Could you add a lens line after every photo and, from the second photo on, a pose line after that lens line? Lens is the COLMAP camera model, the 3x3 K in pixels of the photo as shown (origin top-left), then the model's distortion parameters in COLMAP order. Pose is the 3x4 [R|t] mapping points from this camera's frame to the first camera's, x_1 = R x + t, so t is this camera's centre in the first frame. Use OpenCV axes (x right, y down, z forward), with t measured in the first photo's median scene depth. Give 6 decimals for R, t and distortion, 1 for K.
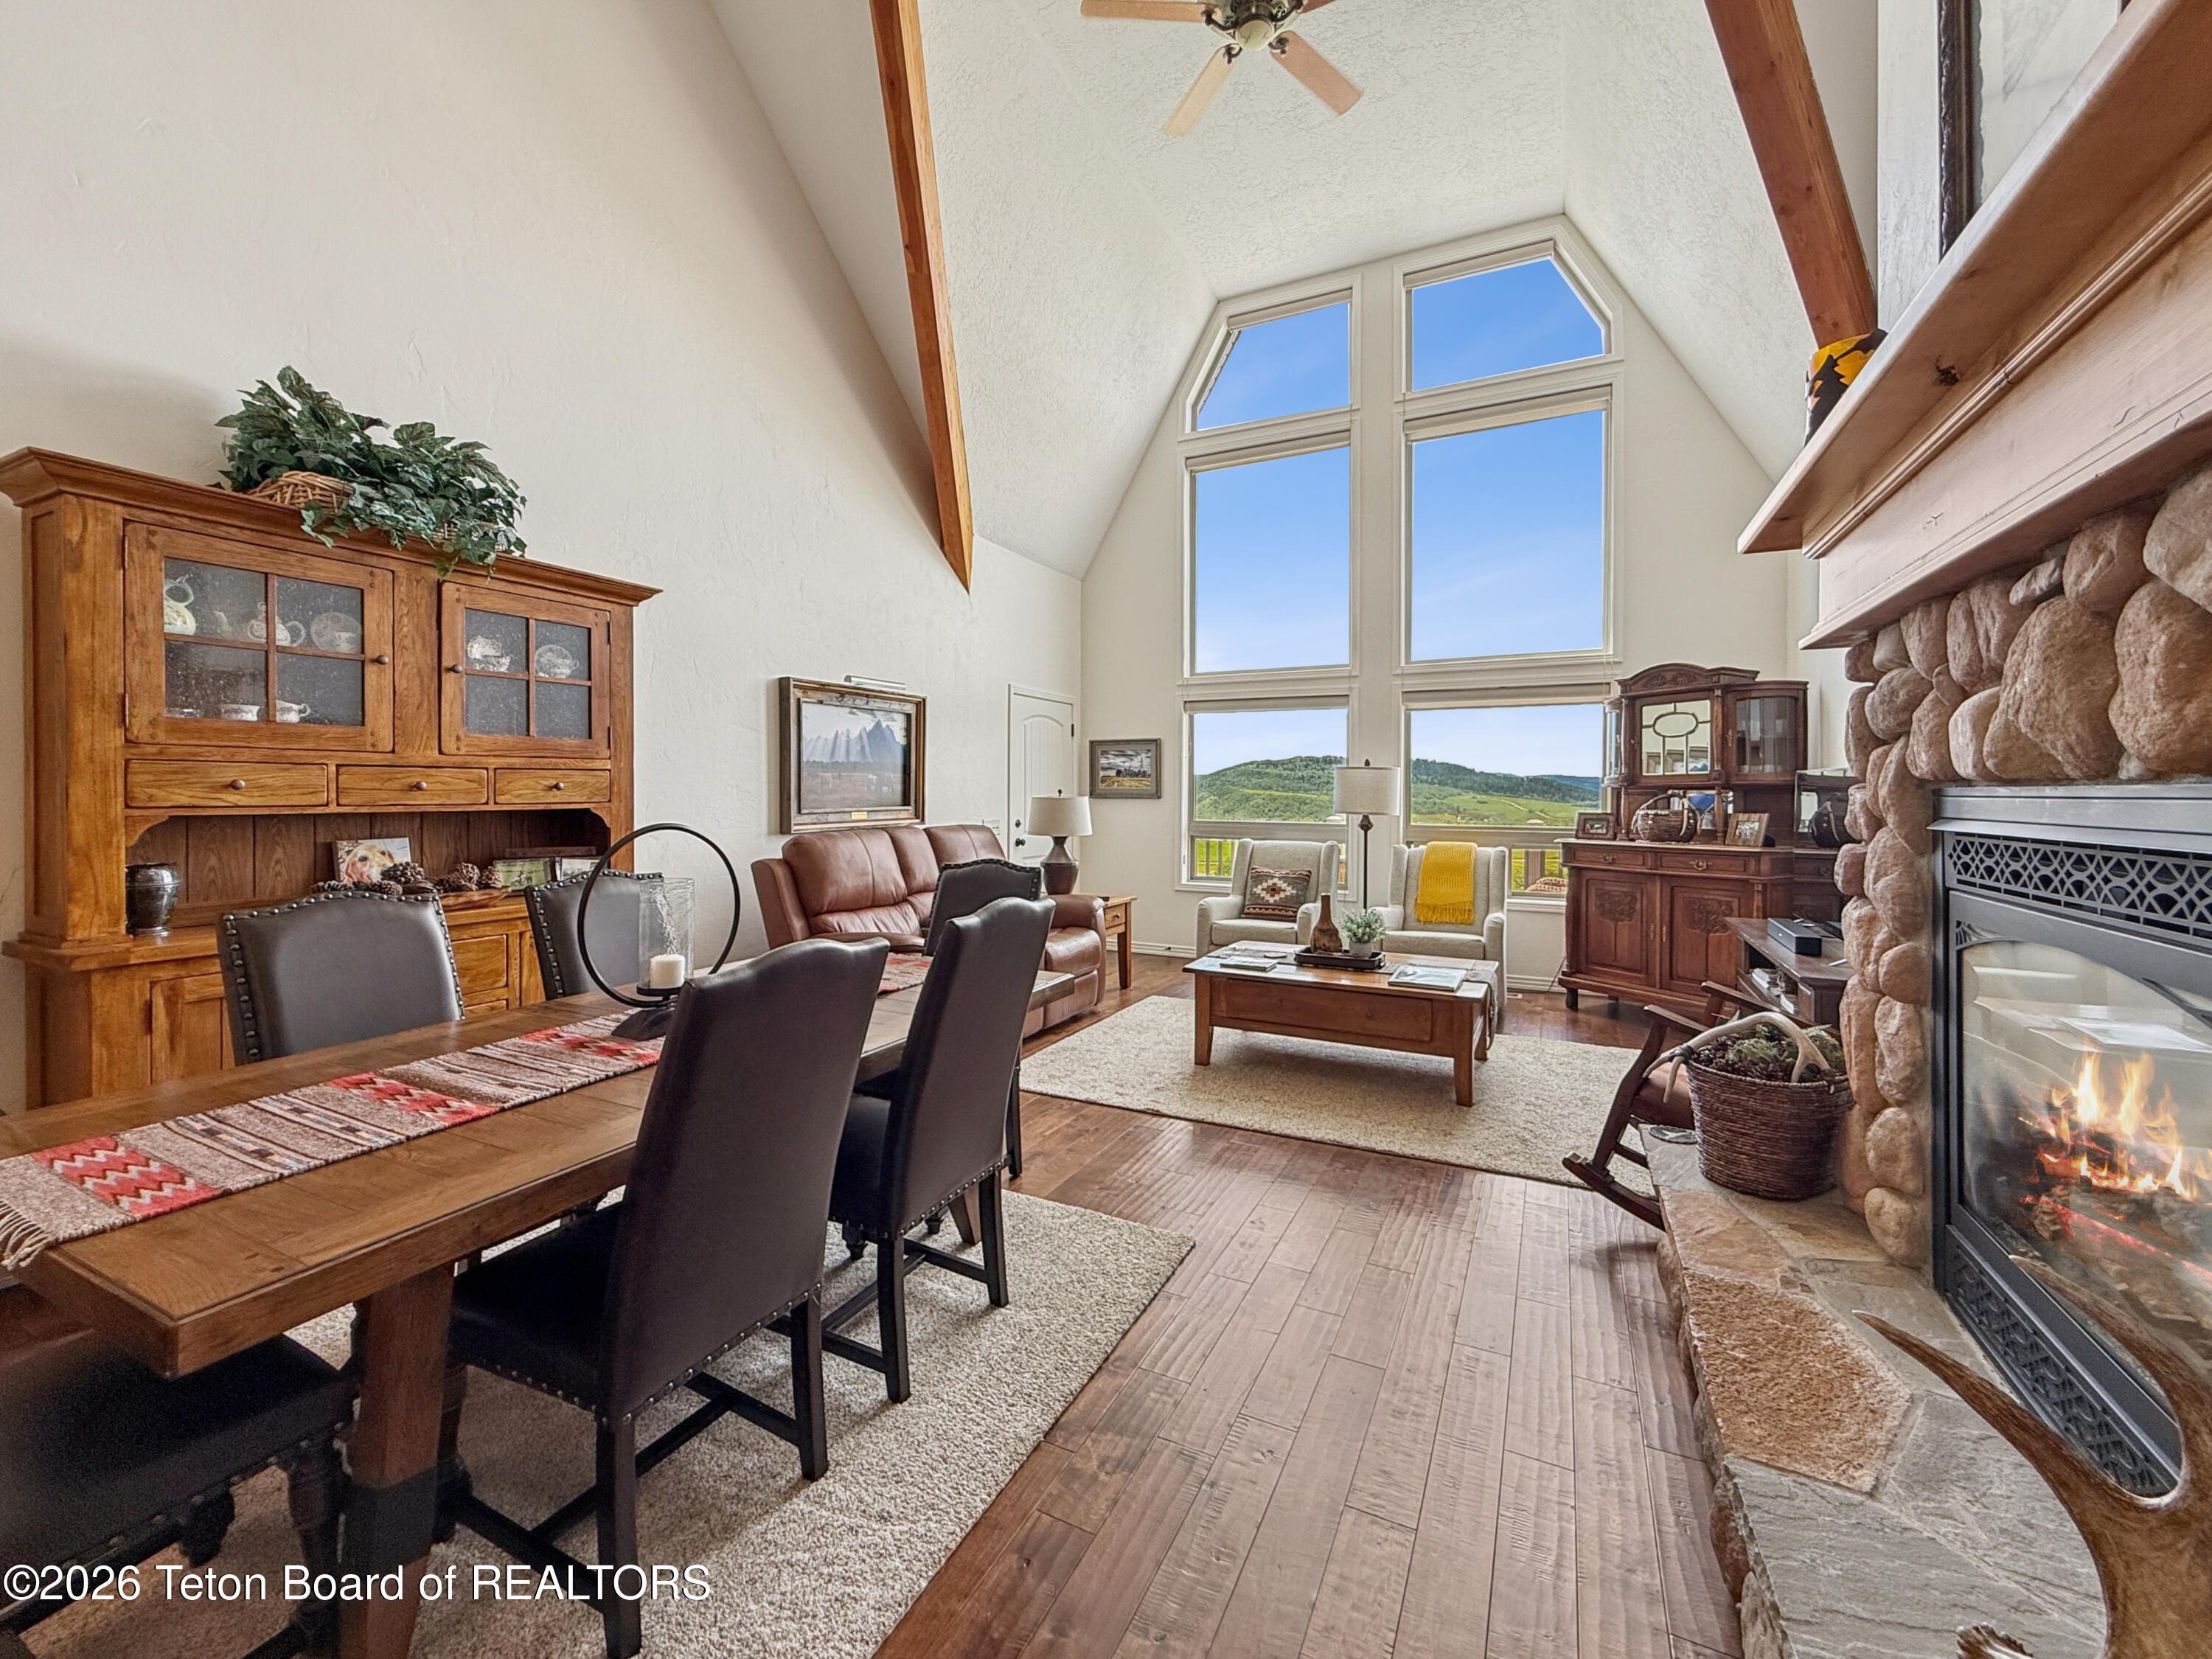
lens RADIAL K [[897.4, 0, 1102.8], [0, 897.4, 813.3], [0, 0, 1]] dist [-0.007527, 0.000623]
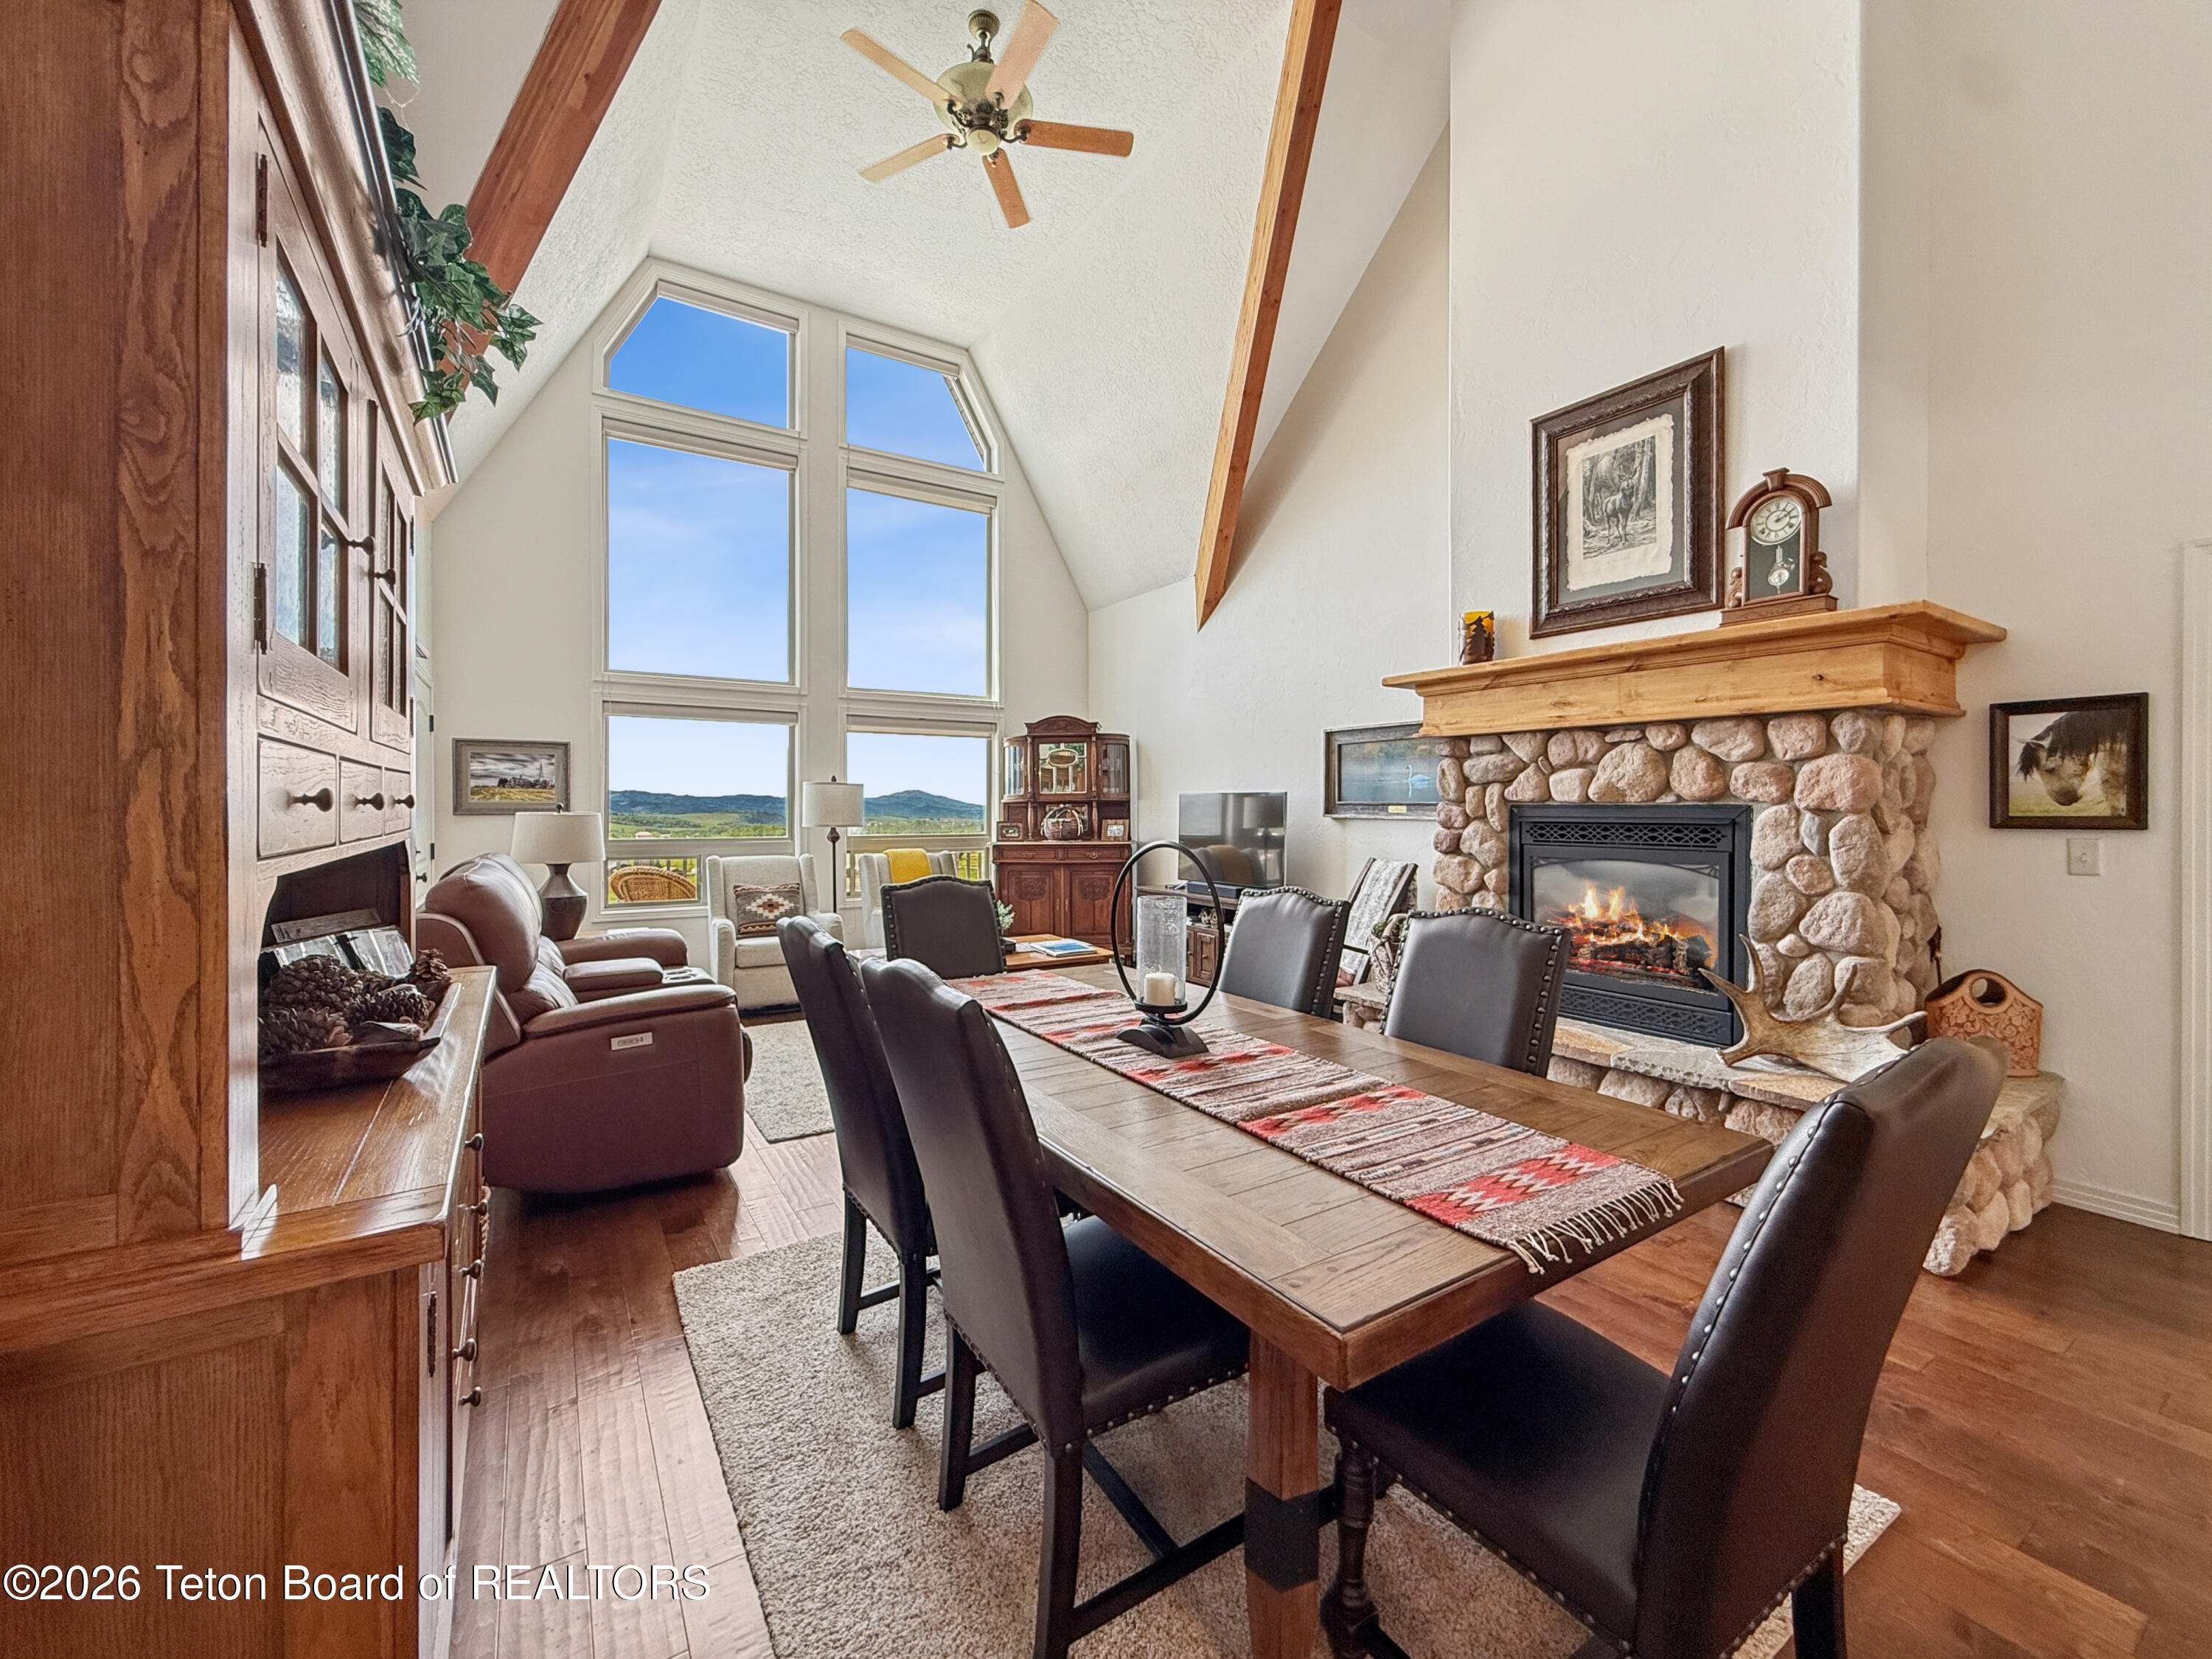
lens RADIAL K [[897.4, 0, 1106.3], [0, 897.4, 813.2], [0, 0, 1]] dist [-0.007527, 0.000623]
pose [[0.508649, -0.009878, 0.860917, -0.512104], [0.022260, 0.999751, -0.001681, -0.006982], [-0.860686, 0.020019, 0.508742, 0.201081]]
